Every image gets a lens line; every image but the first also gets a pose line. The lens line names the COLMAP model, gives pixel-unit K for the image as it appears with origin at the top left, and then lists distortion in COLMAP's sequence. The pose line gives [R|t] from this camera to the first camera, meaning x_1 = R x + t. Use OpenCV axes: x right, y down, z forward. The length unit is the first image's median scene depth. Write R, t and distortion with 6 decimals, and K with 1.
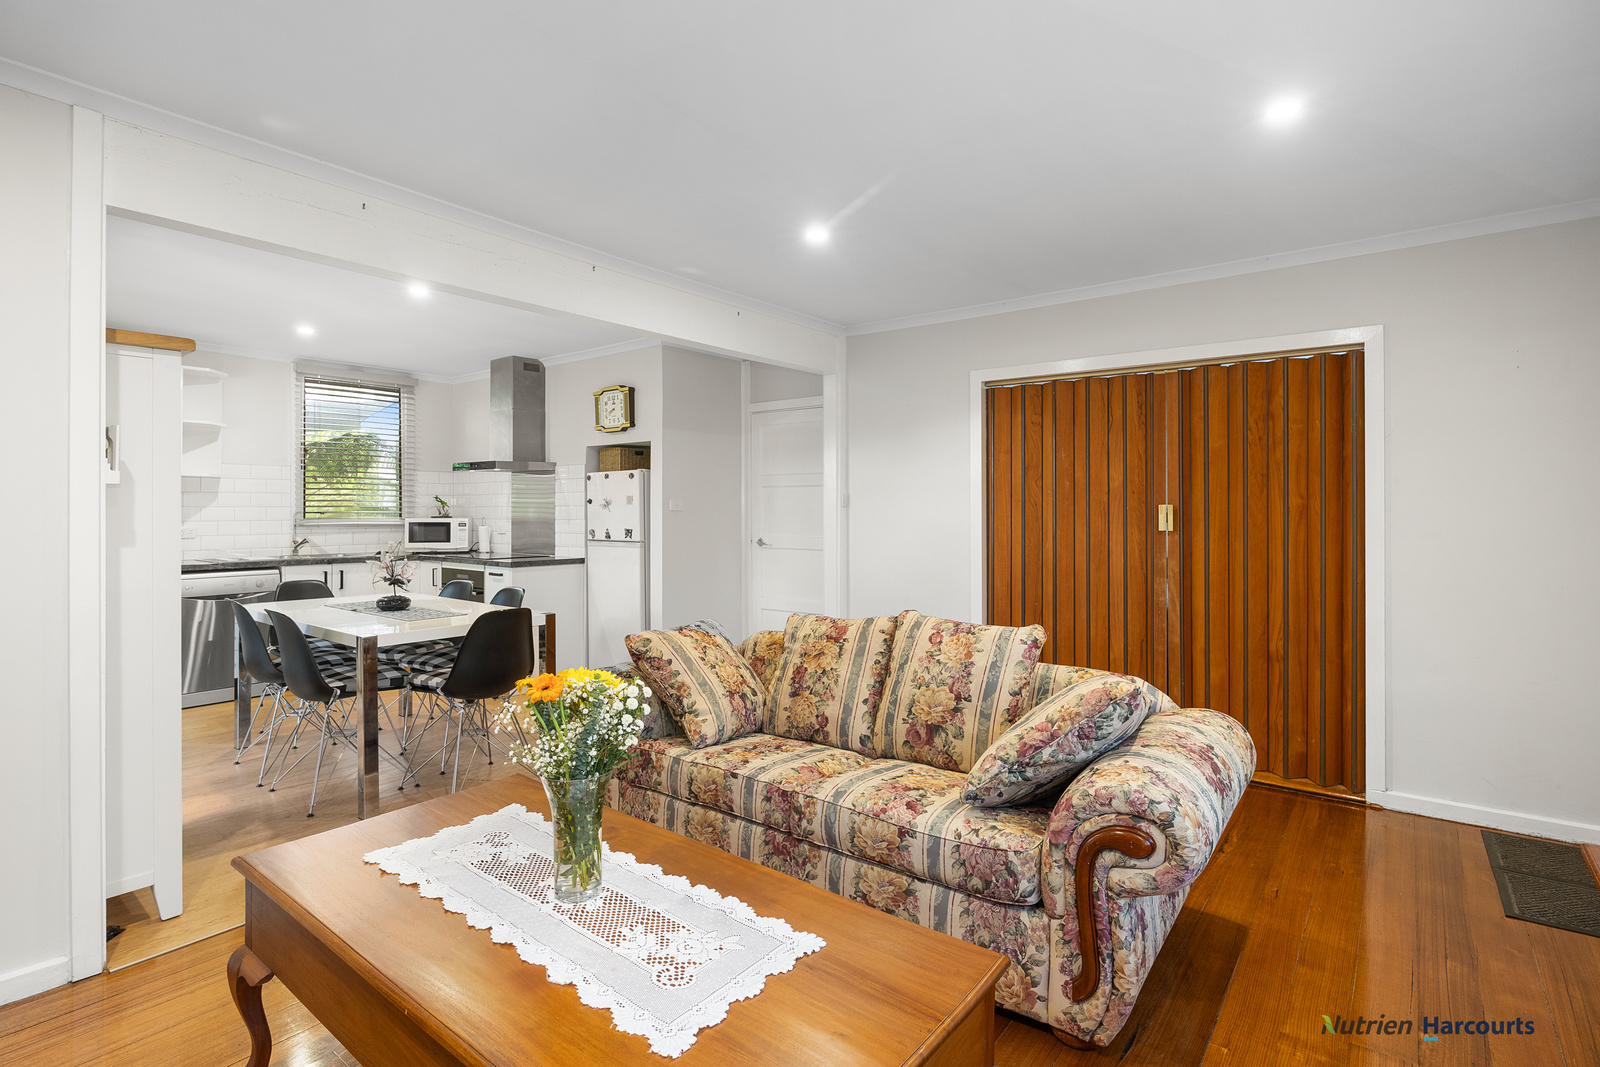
lens RADIAL K [[783.0, 0, 797.9], [0, 783.0, 508.1], [0, 0, 1]] dist [-0.015069, 0.000674]
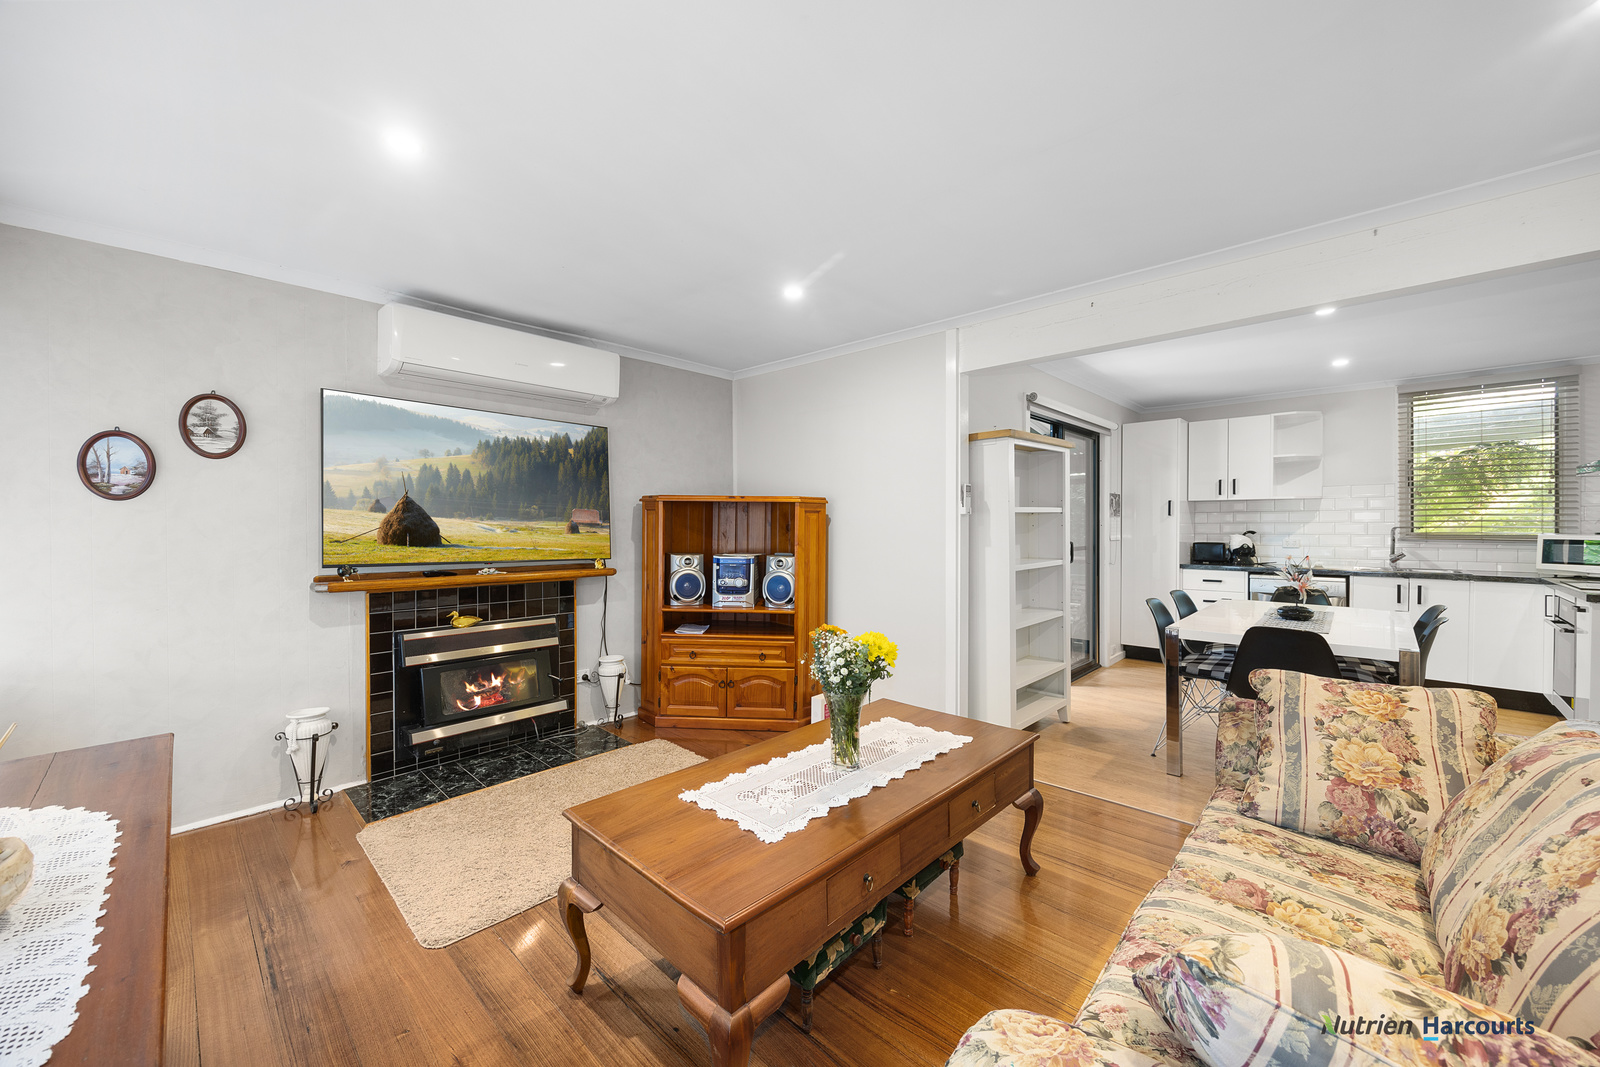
lens RADIAL K [[611.6, 0, 798.4], [0, 611.6, 535.5], [0, 0, 1]] dist [-0.005596, 0.000291]
pose [[-0.105815, 0.016121, -0.994255, 0.294759], [0.006312, 0.999859, 0.015540, -0.001606], [0.994366, -0.004631, -0.105901, 0.312815]]
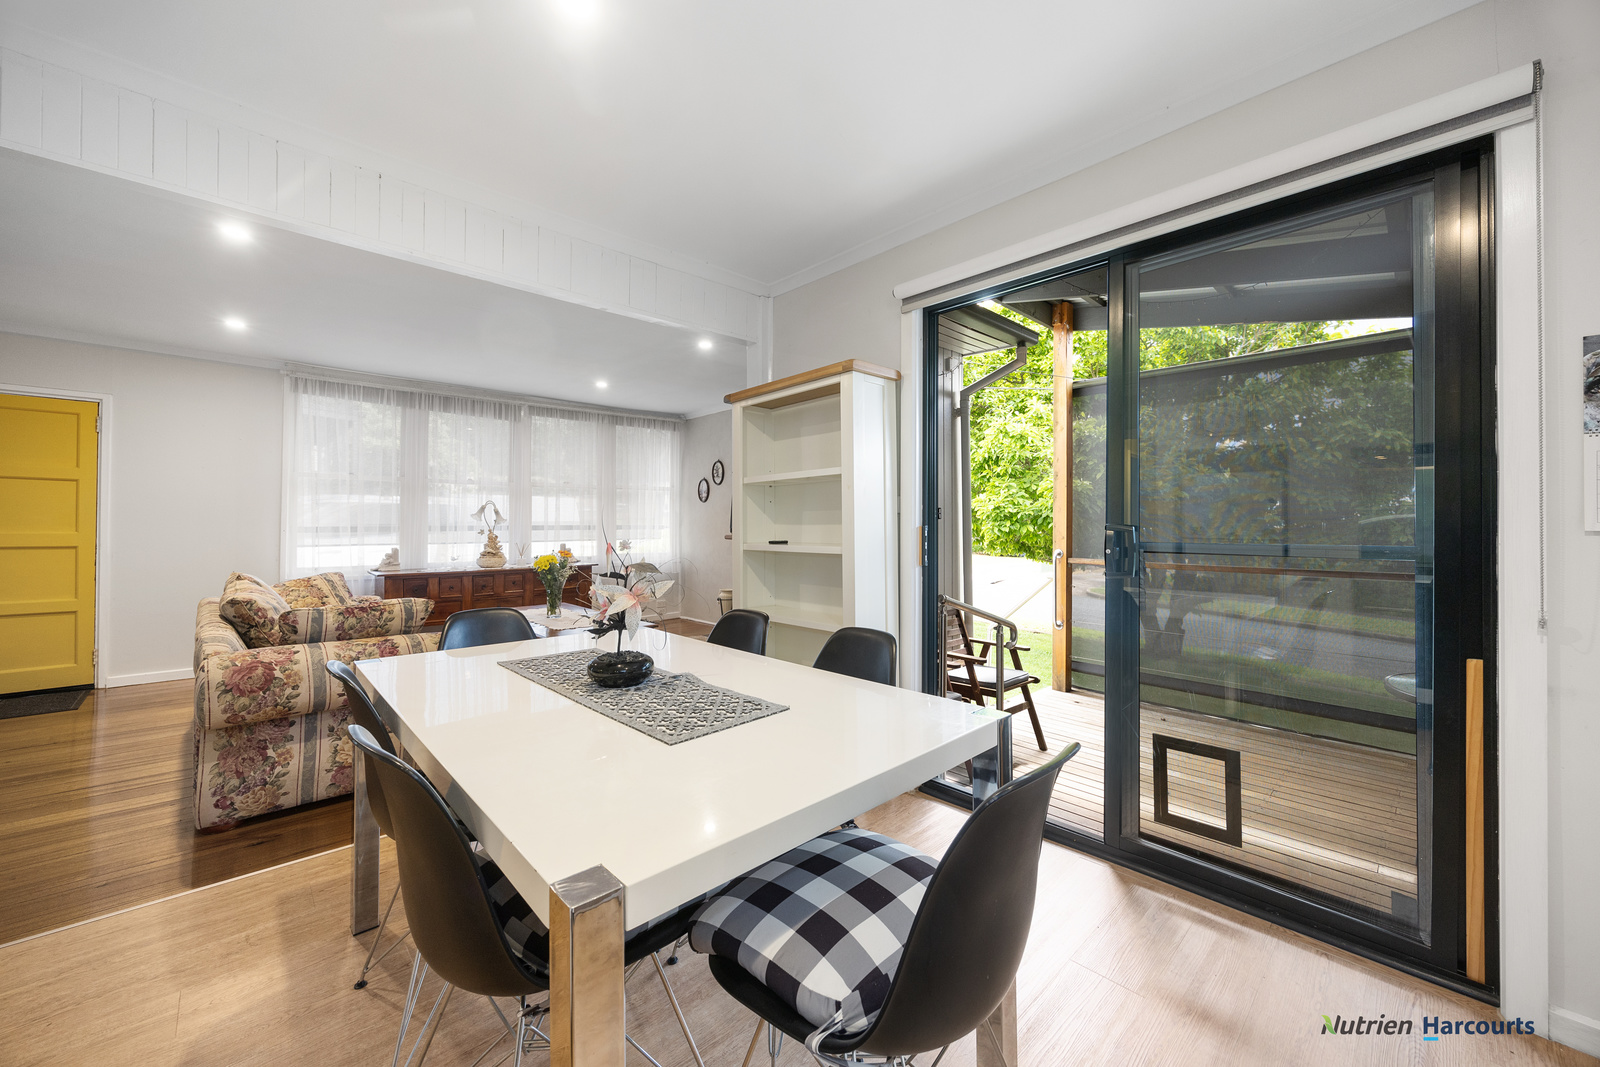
lens RADIAL K [[611.6, 0, 793.6], [0, 611.6, 510.6], [0, 0, 1]] dist [-0.005596, 0.000291]
pose [[-0.986361, 0.002439, 0.164580, -0.532258], [-0.002171, 0.999611, -0.027823, 0.030890], [-0.164584, -0.027800, -0.985971, 1.052138]]
